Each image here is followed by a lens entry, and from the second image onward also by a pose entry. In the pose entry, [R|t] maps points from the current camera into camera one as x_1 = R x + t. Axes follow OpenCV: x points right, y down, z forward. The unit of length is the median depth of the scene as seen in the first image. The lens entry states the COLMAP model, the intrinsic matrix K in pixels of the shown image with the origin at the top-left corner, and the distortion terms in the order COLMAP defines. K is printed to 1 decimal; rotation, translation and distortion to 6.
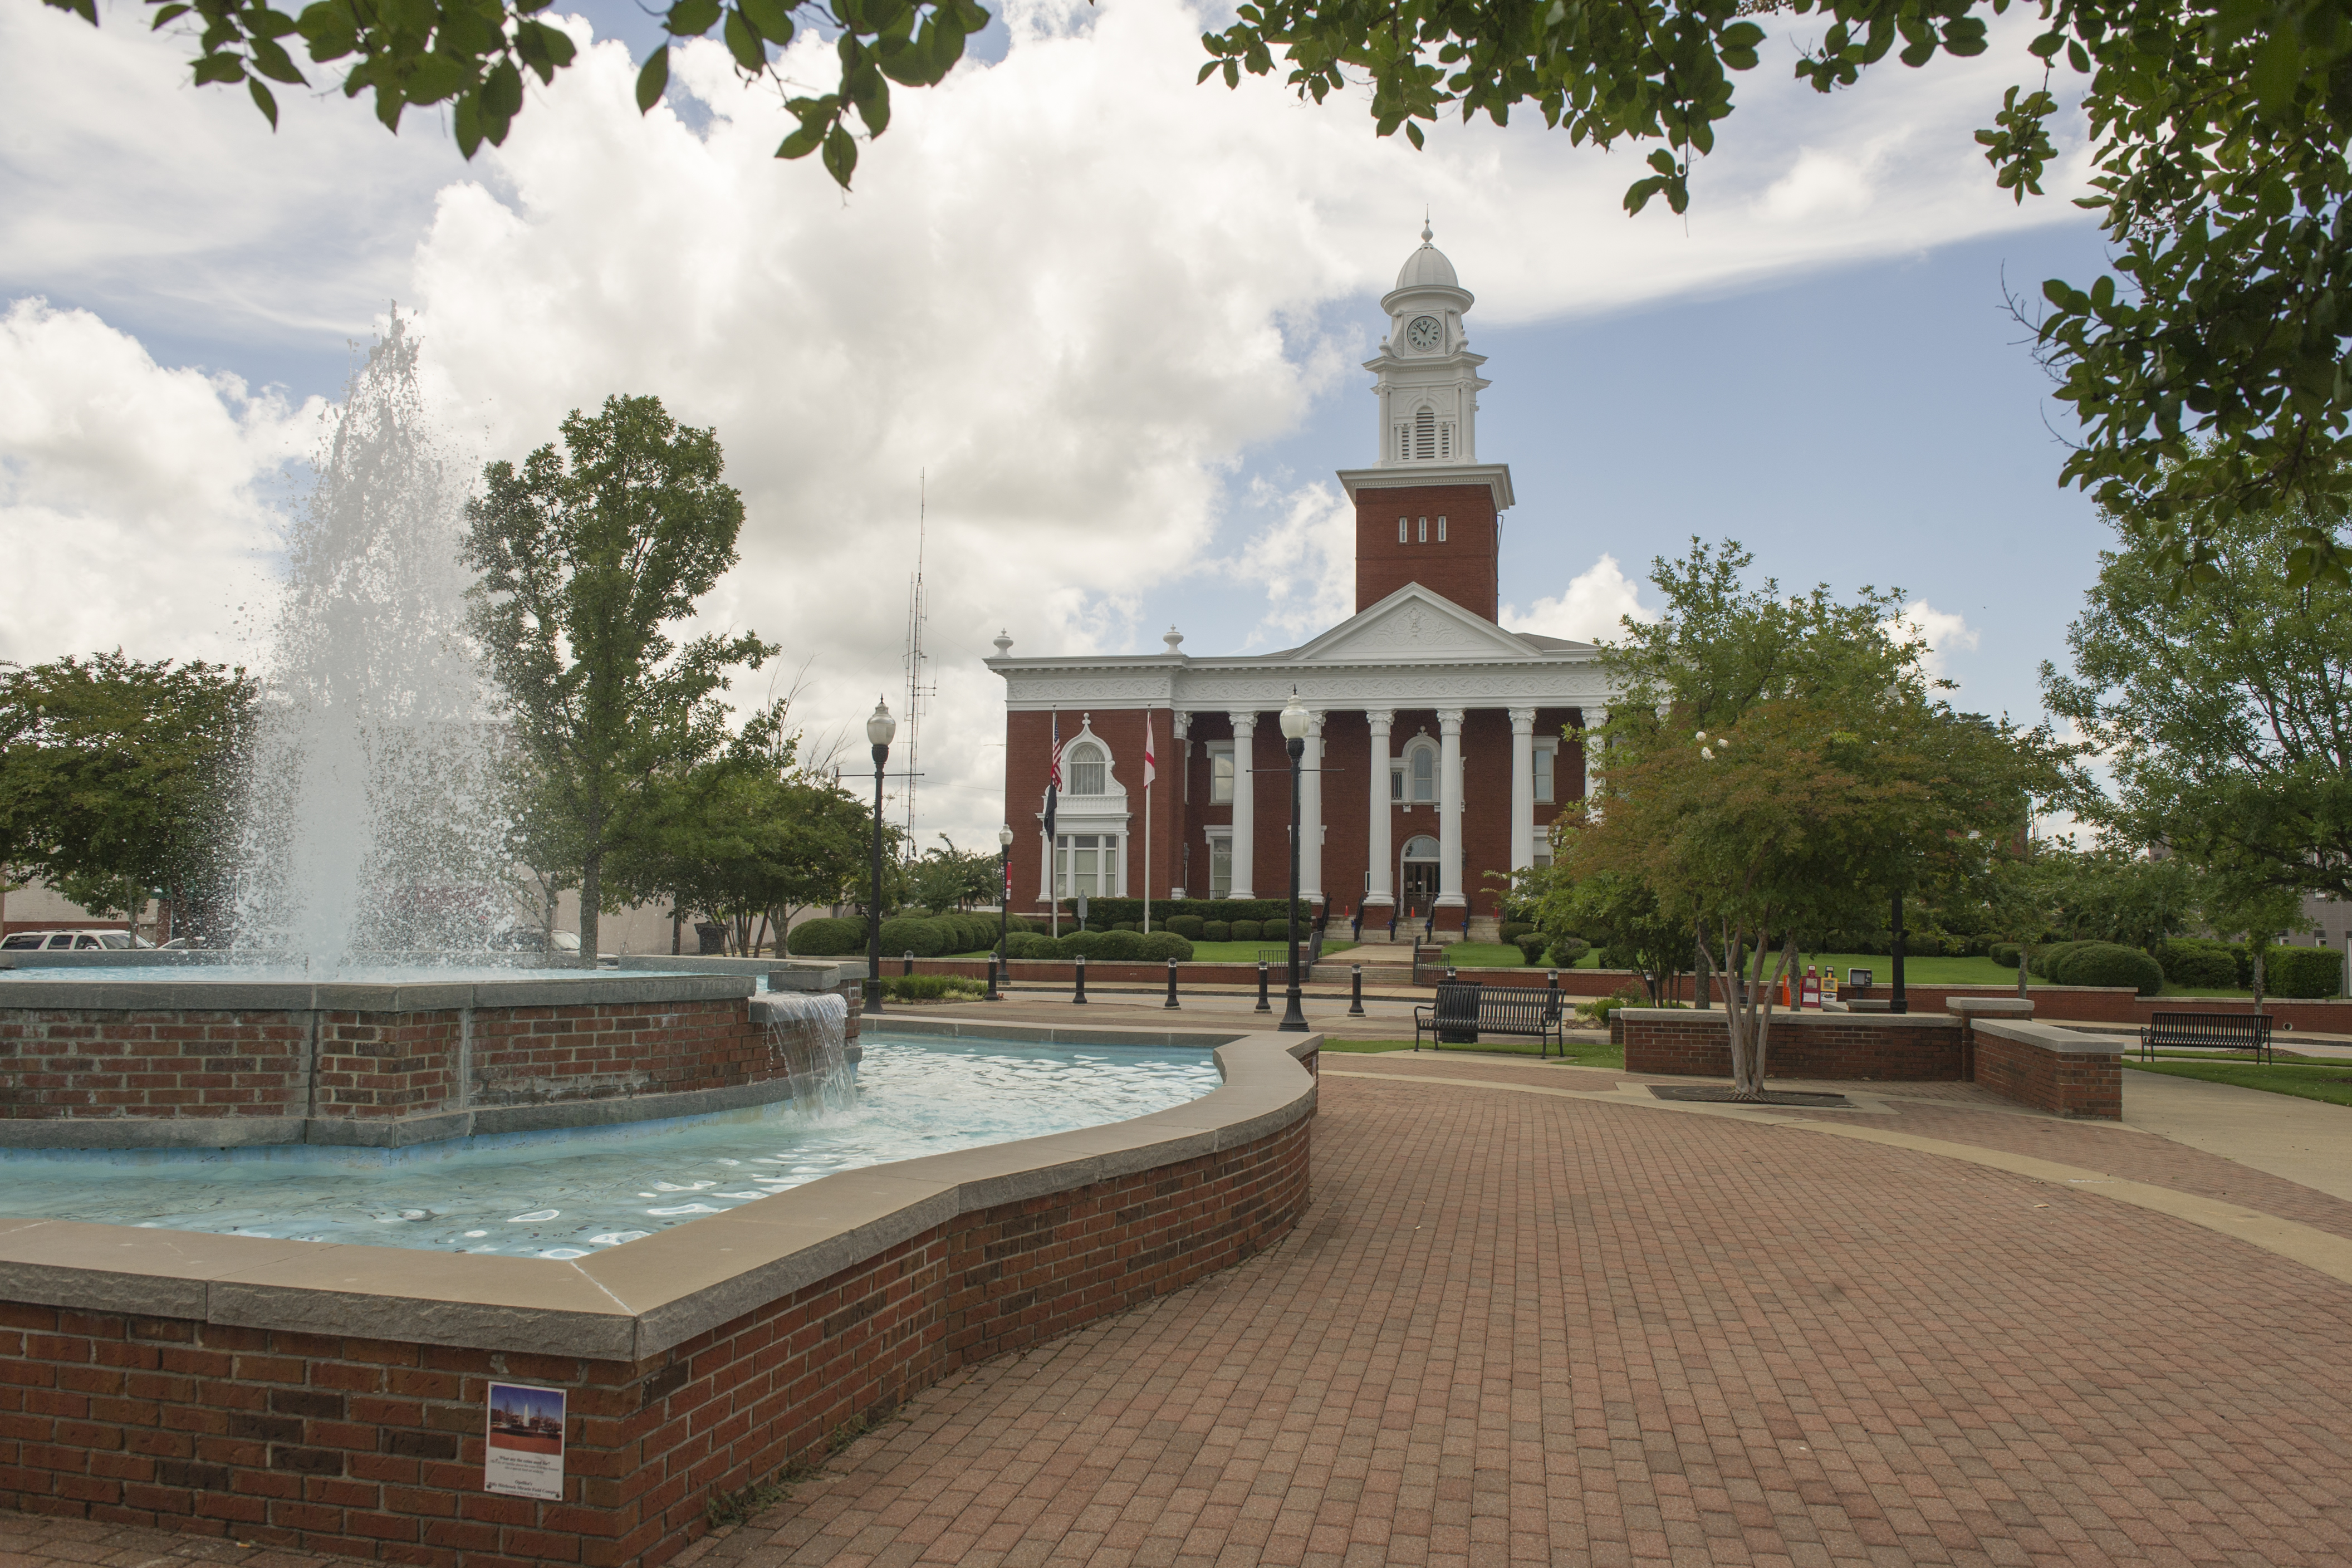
lens RADIAL K [[1742.8, 0, 1174.6], [0, 1742.8, 777.0], [0, 0, 1]] dist [-0.041579, -0.002228]
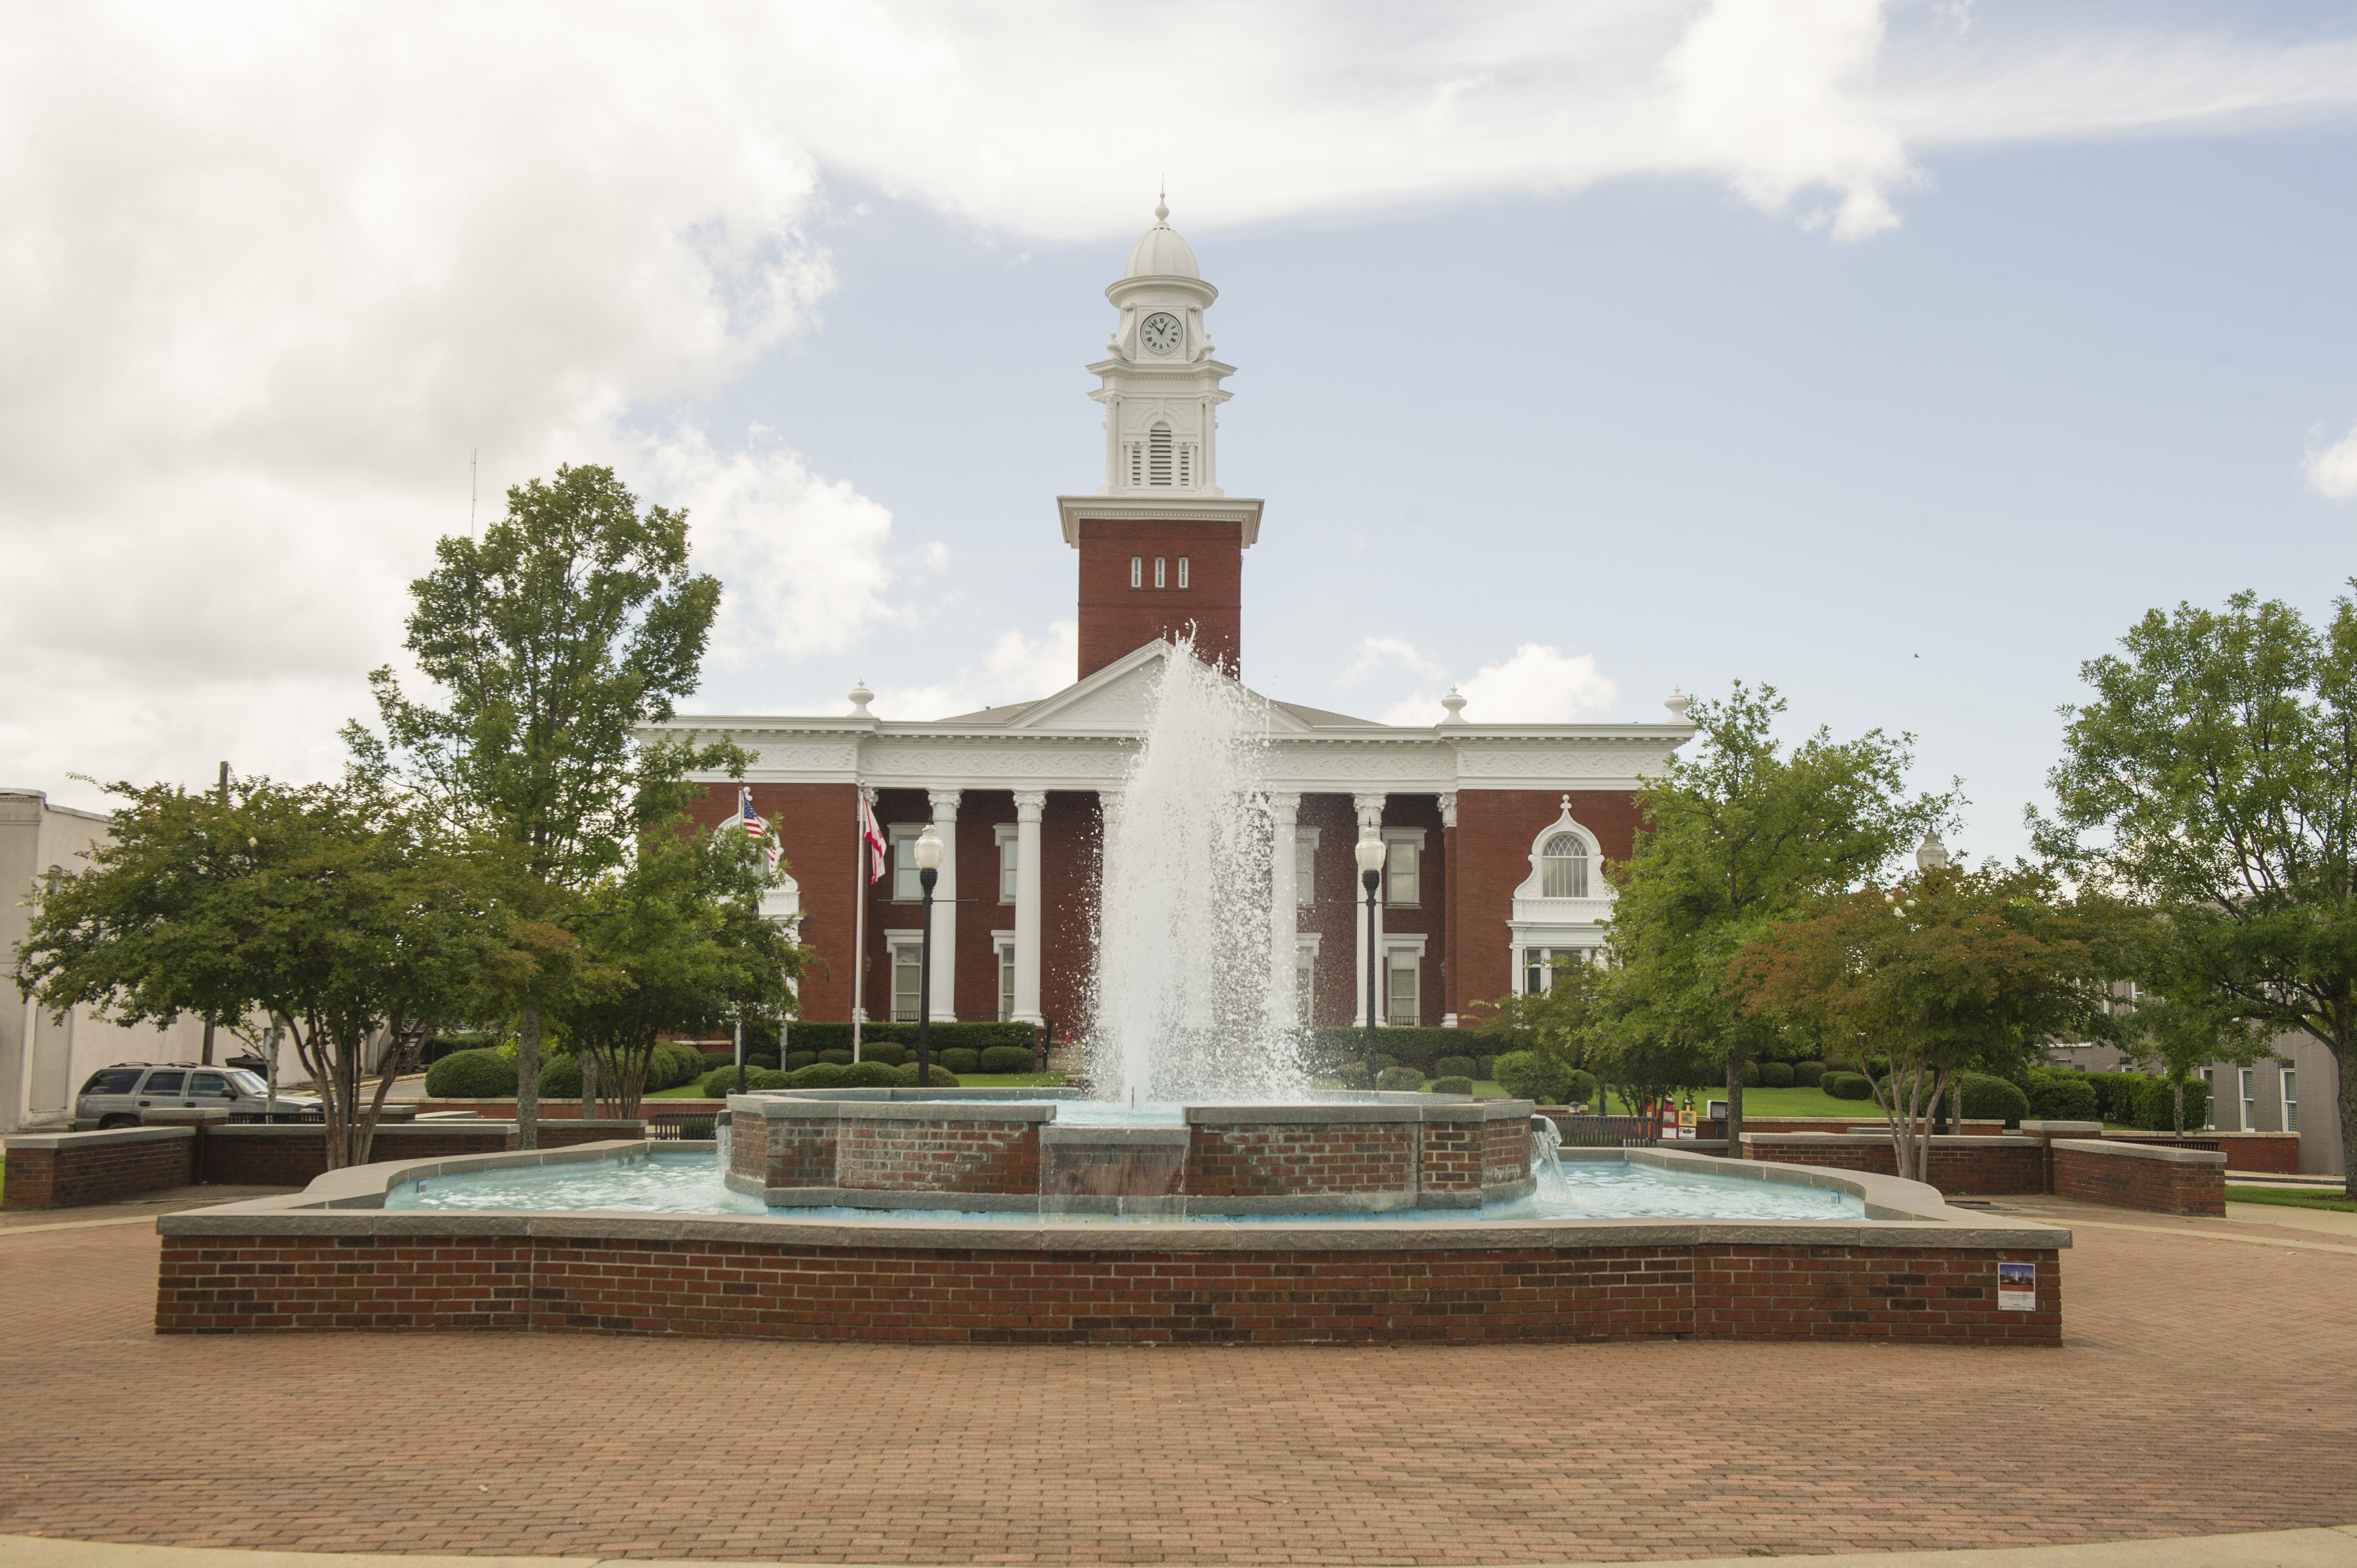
lens RADIAL K [[2385.4, 0, 1178.5], [0, 2385.4, 784.0], [0, 0, 1]] dist [0.022205, 0.039595]
pose [[0.970787, 0.021756, 0.238955, -0.349735], [-0.015433, 0.999480, -0.028299, -0.029814], [-0.239446, 0.023785, 0.970618, -0.295913]]
